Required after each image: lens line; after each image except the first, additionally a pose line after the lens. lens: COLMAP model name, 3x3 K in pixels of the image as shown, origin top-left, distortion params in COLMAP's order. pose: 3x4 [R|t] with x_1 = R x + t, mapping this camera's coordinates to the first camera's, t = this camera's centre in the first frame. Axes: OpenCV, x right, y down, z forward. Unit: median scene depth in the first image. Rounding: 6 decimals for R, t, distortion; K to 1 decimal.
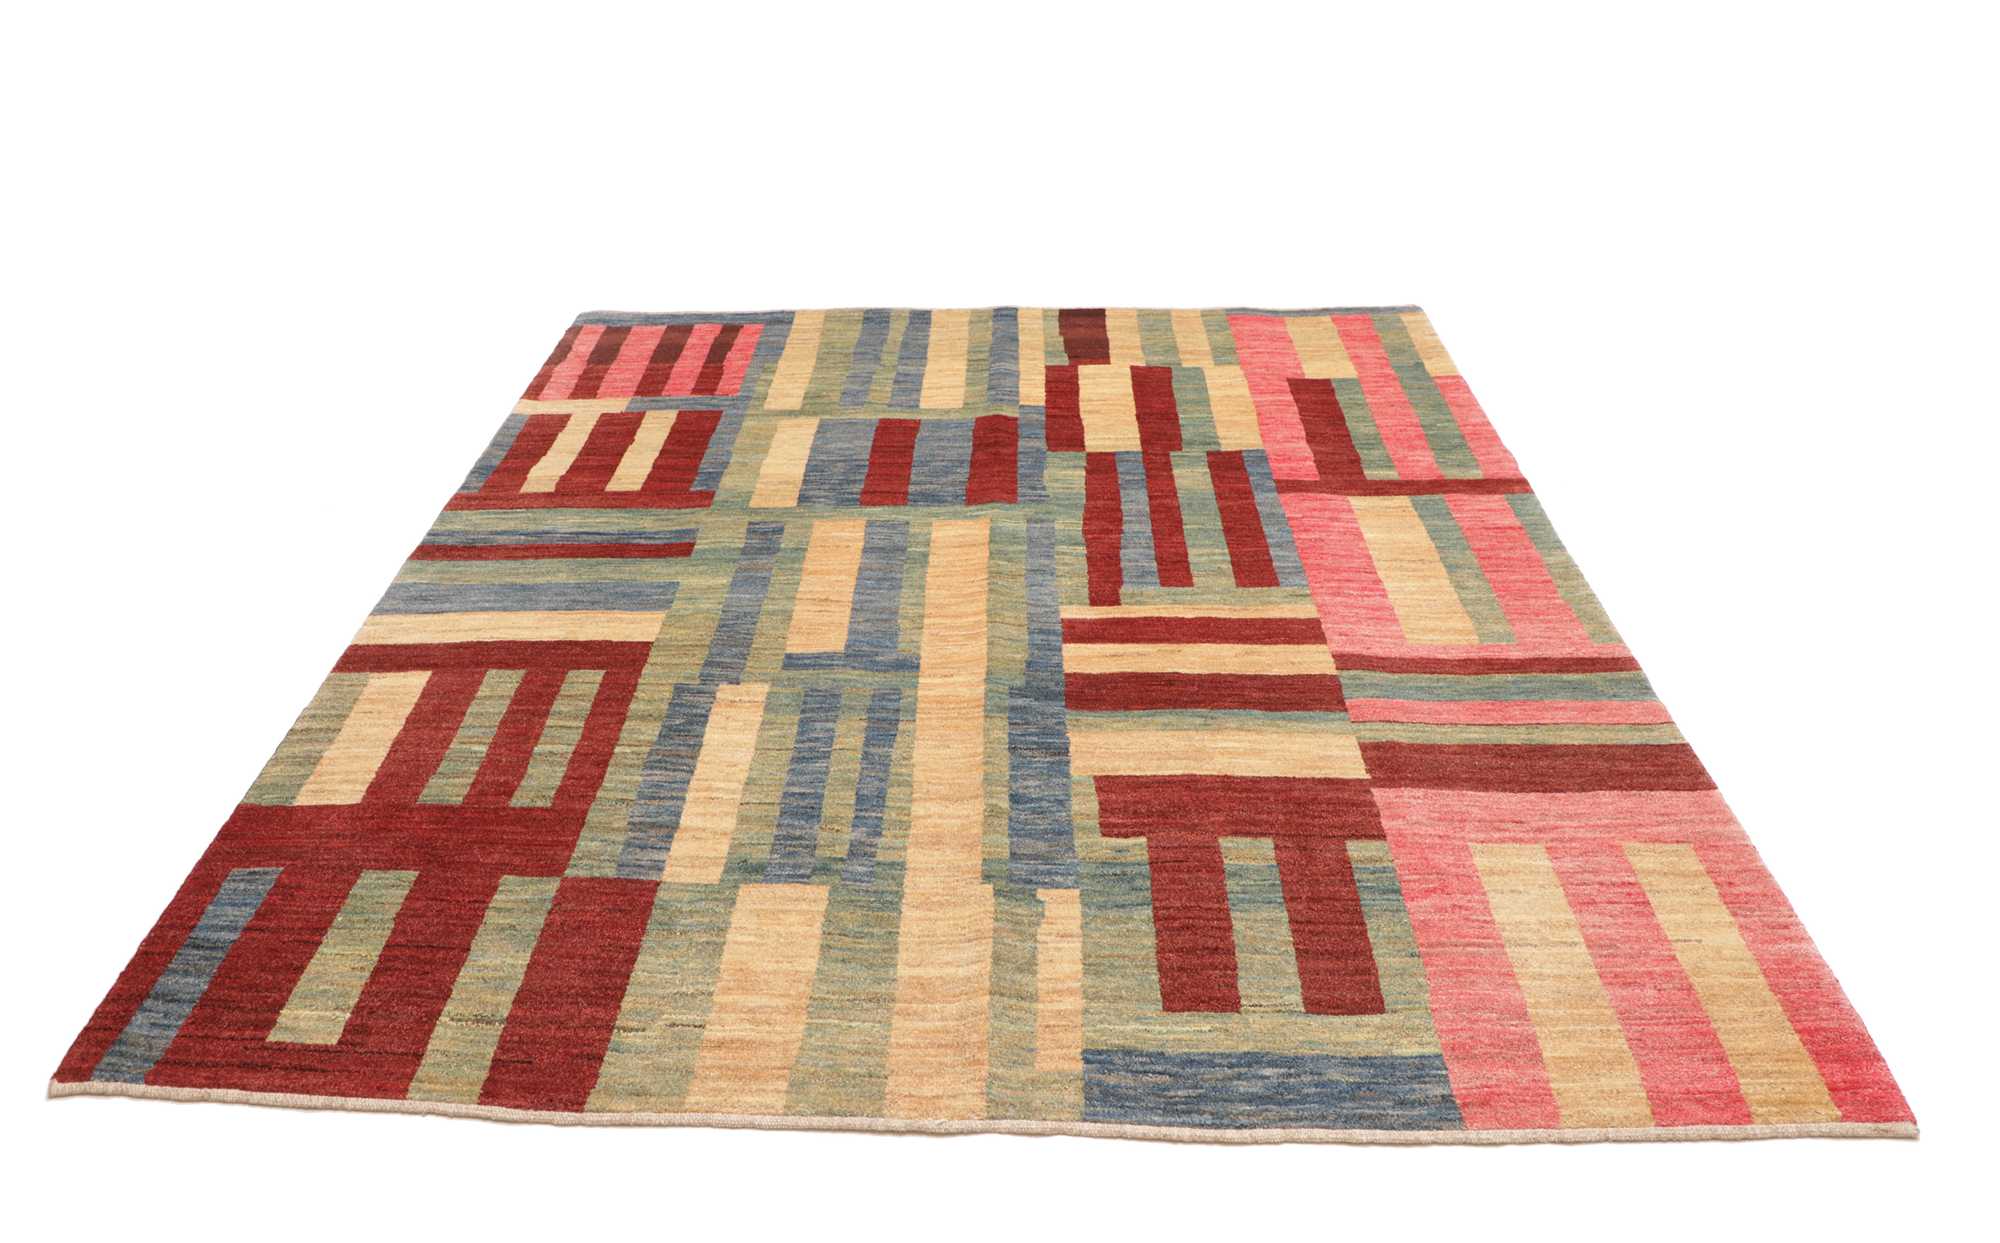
lens RADIAL K [[1442.4, 0, 1000.1], [0, 1442.4, 654.3], [0, 0, 1]] dist [-0.075598, 0.049287]
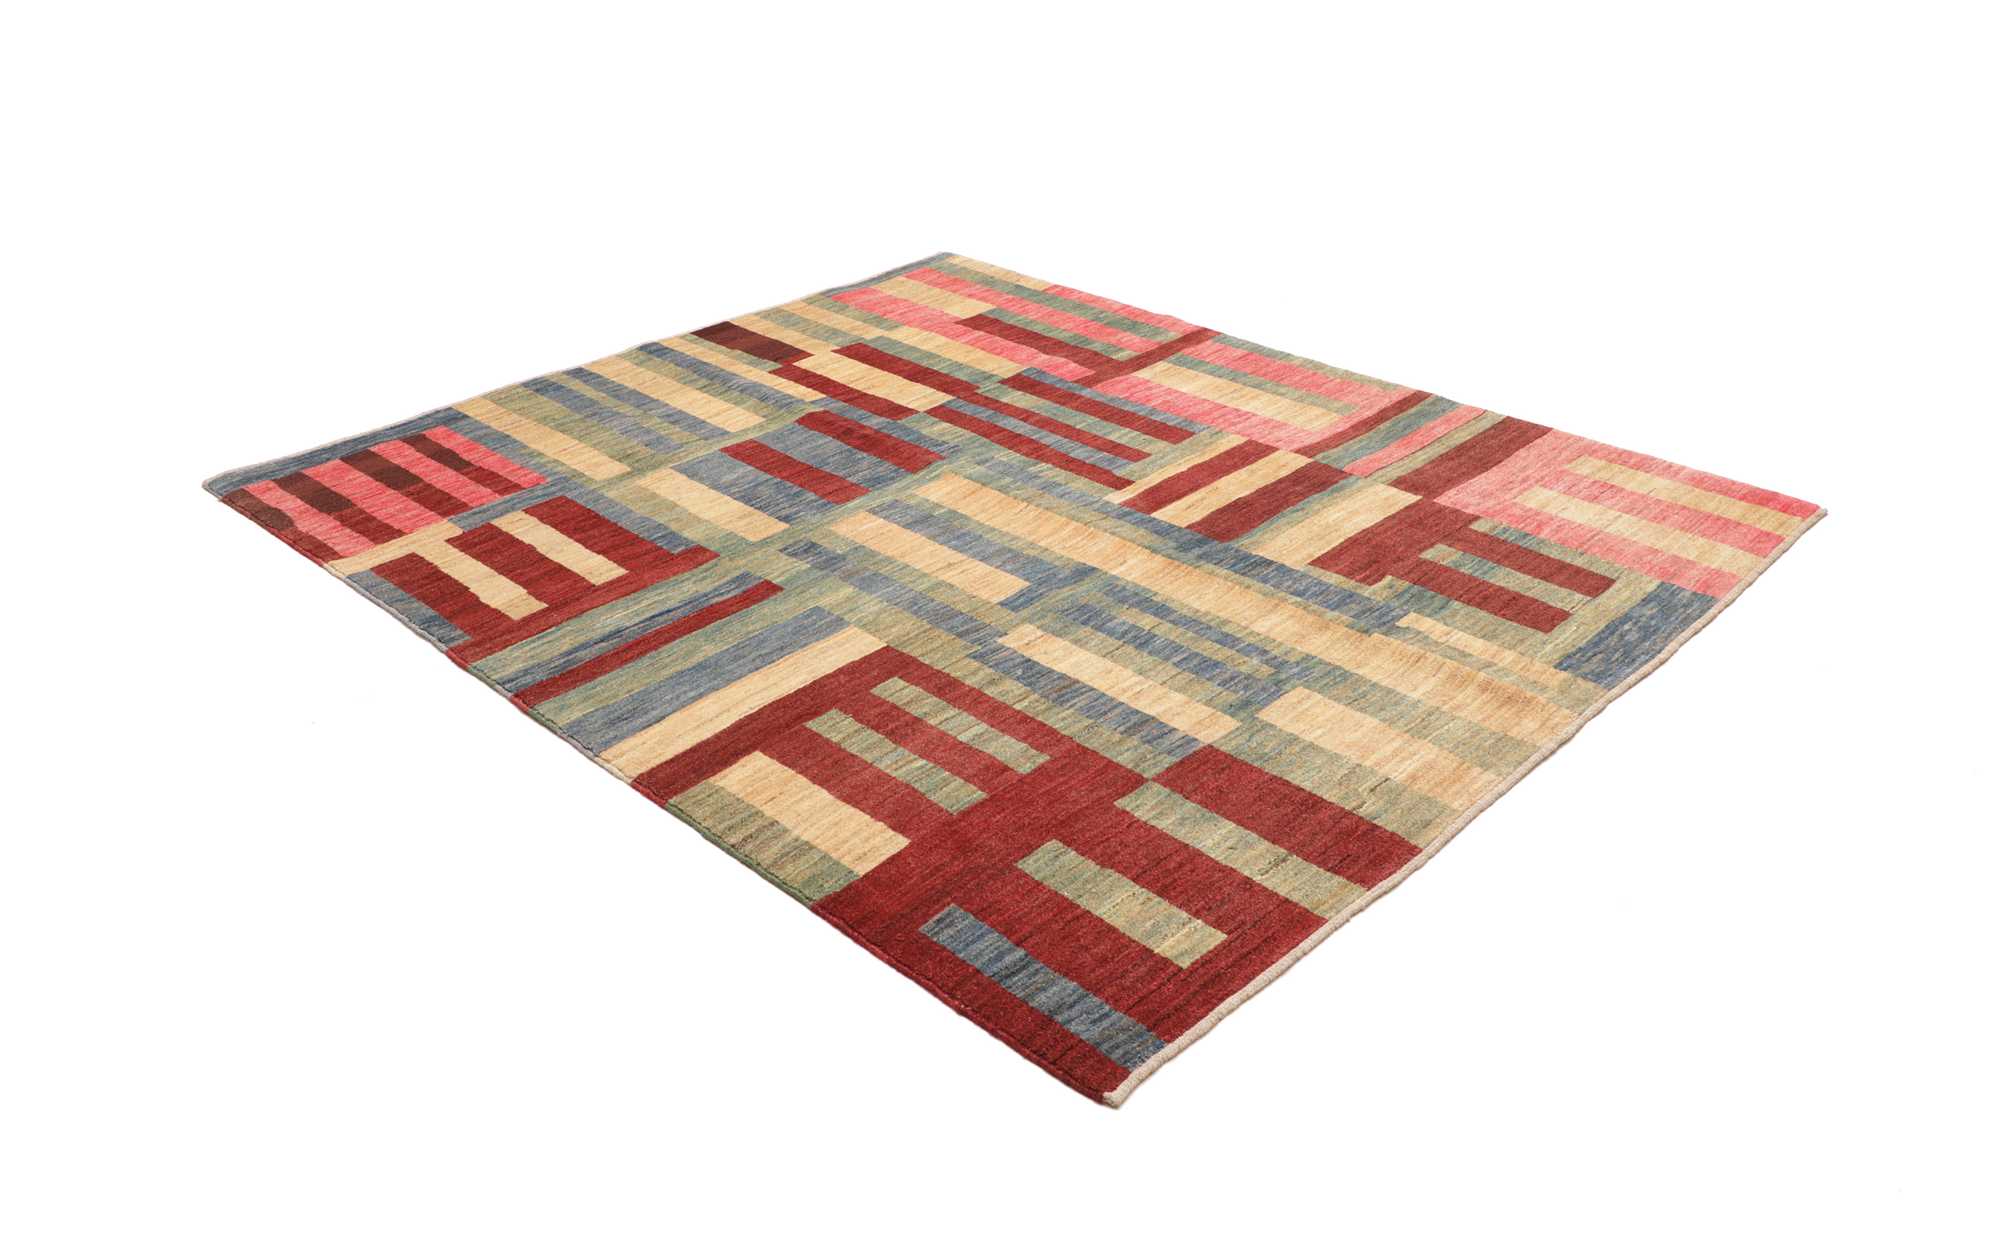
lens RADIAL K [[1716.6, 0, 1030.2], [0, 1716.6, 431.0], [0, 0, 1]] dist [-0.059962, 0.005972]
pose [[0.662501, -0.279233, 0.695070, -0.931339], [0.415654, 0.908994, -0.031004, -0.063818], [-0.623157, 0.309448, 0.718274, 0.035102]]
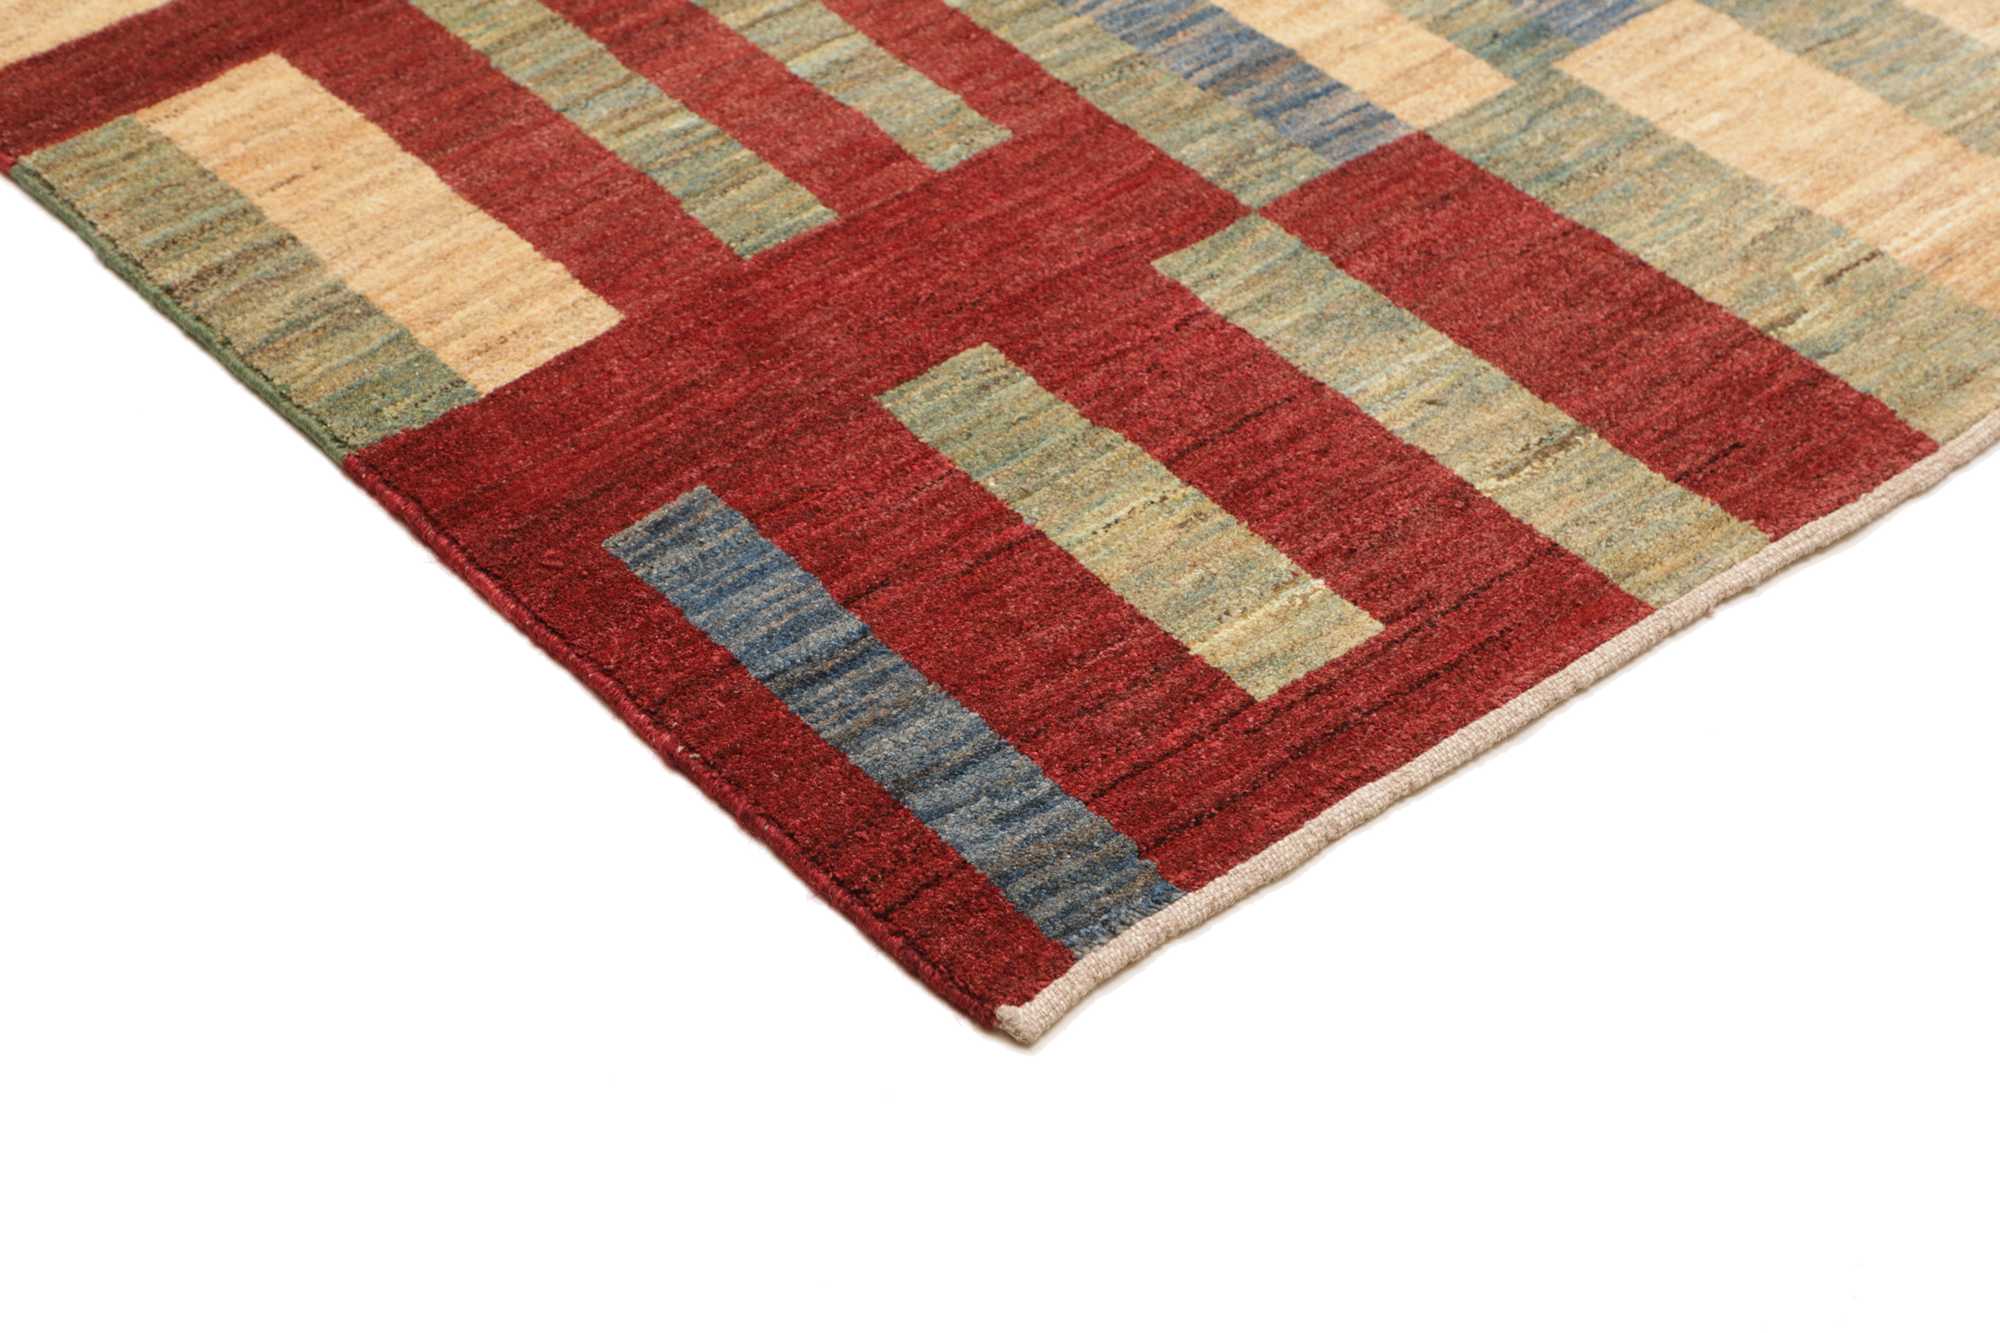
lens RADIAL K [[3245.3, 0, 1000.0], [0, 3245.3, 666.5], [0, 0, 1]] dist [0.255760, 0.020025]
pose [[0.727040, -0.441359, 0.525943, -0.729195], [0.352198, 0.897293, 0.266124, -0.006639], [-0.589381, -0.008247, 0.807813, 0.200458]]
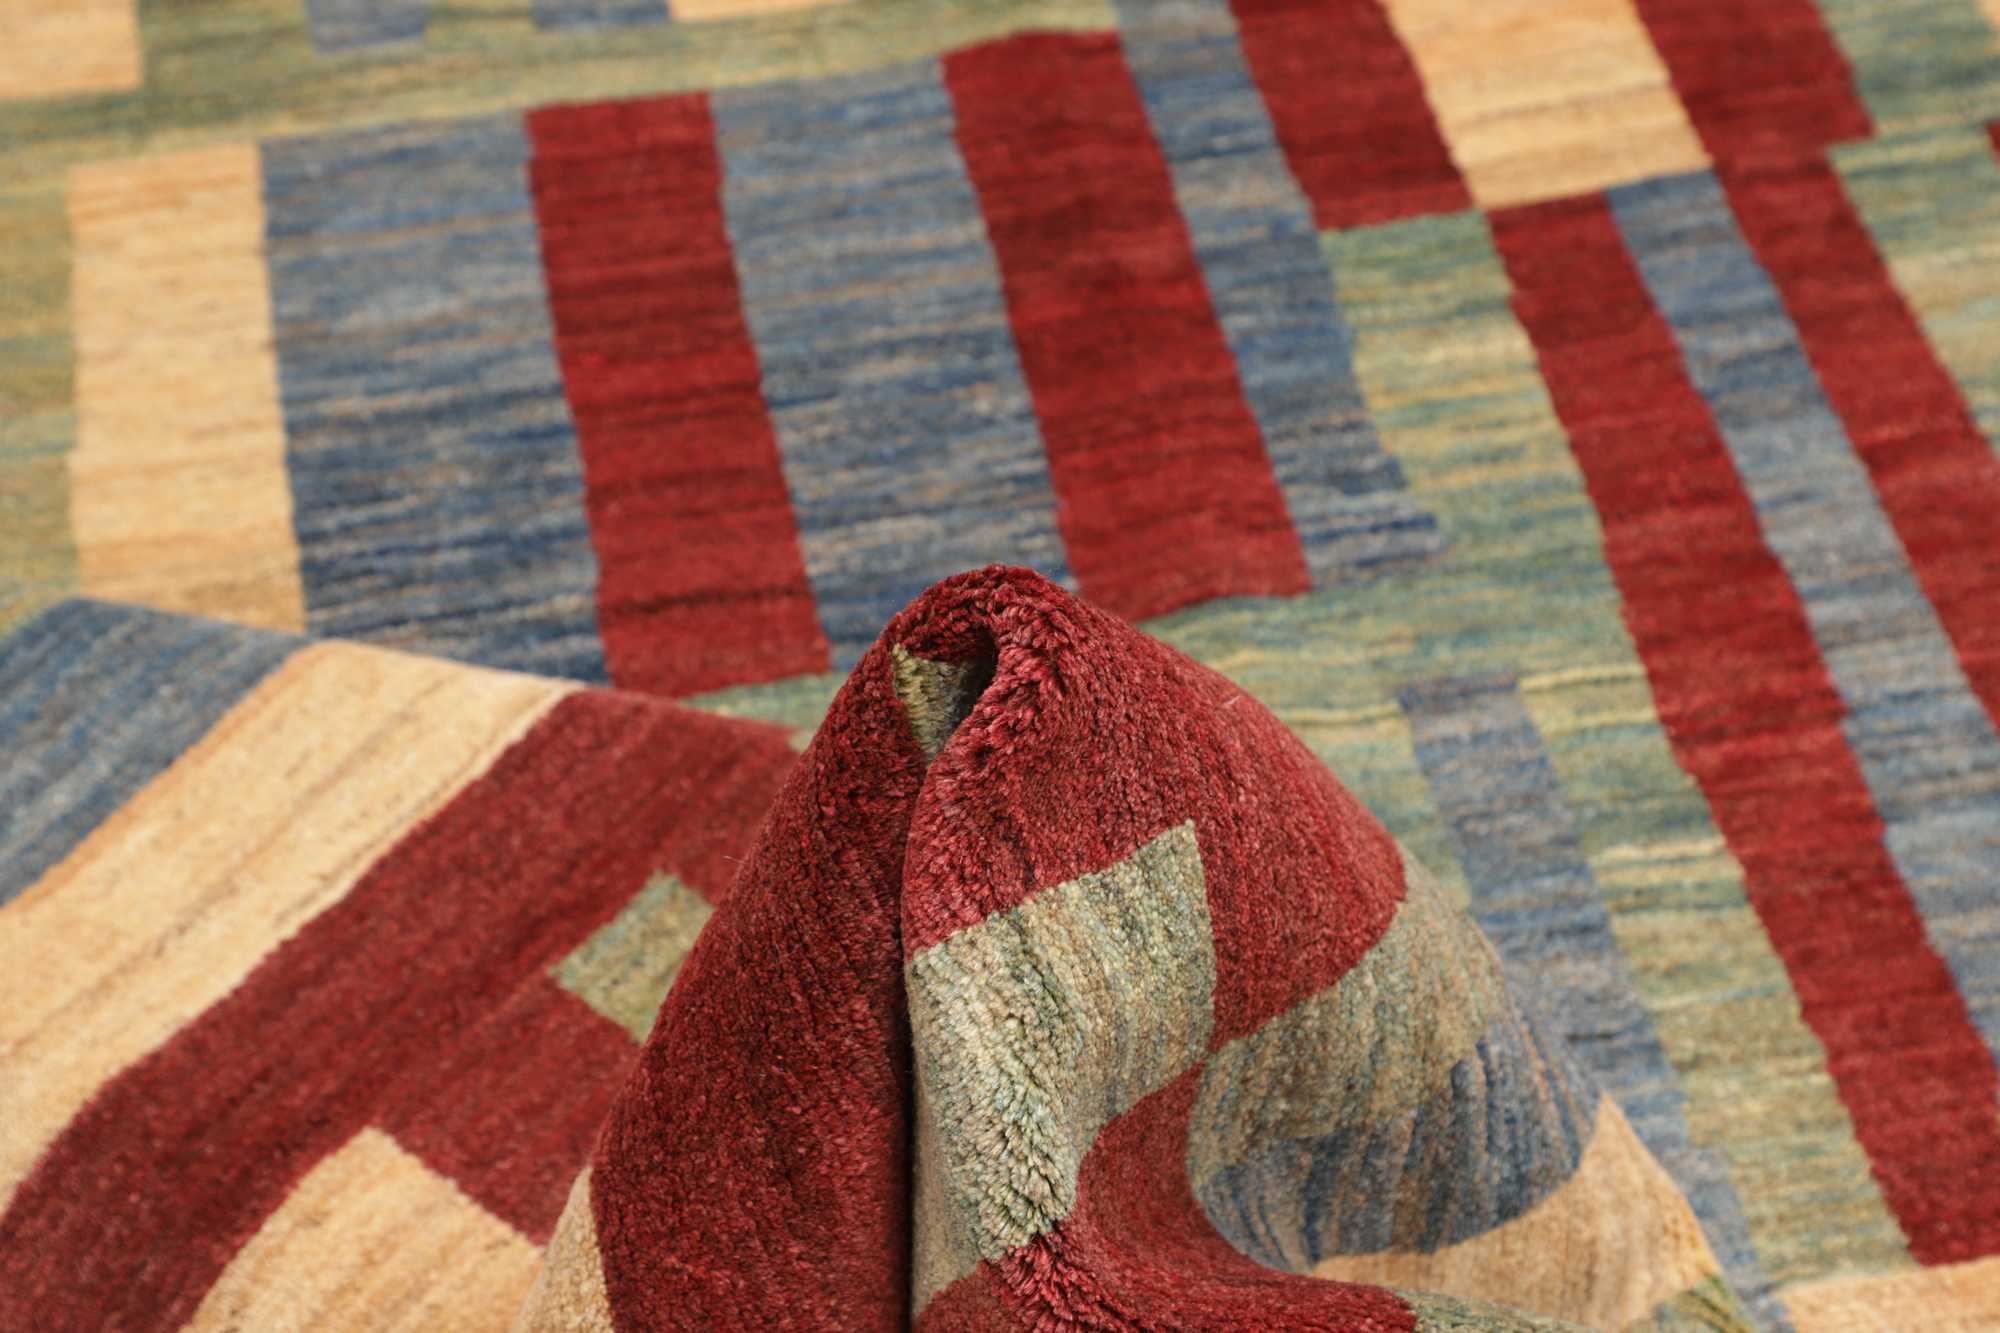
lens RADIAL K [[3332.2, 0, 1000.0], [0, 3332.2, 666.5], [0, 0, 1]] dist [0.267024, -0.033147]
pose [[0.976275, -0.158964, 0.147028, -0.127975], [0.115494, 0.956637, 0.267408, -0.265895], [-0.183160, -0.244083, 0.952300, 0.567832]]
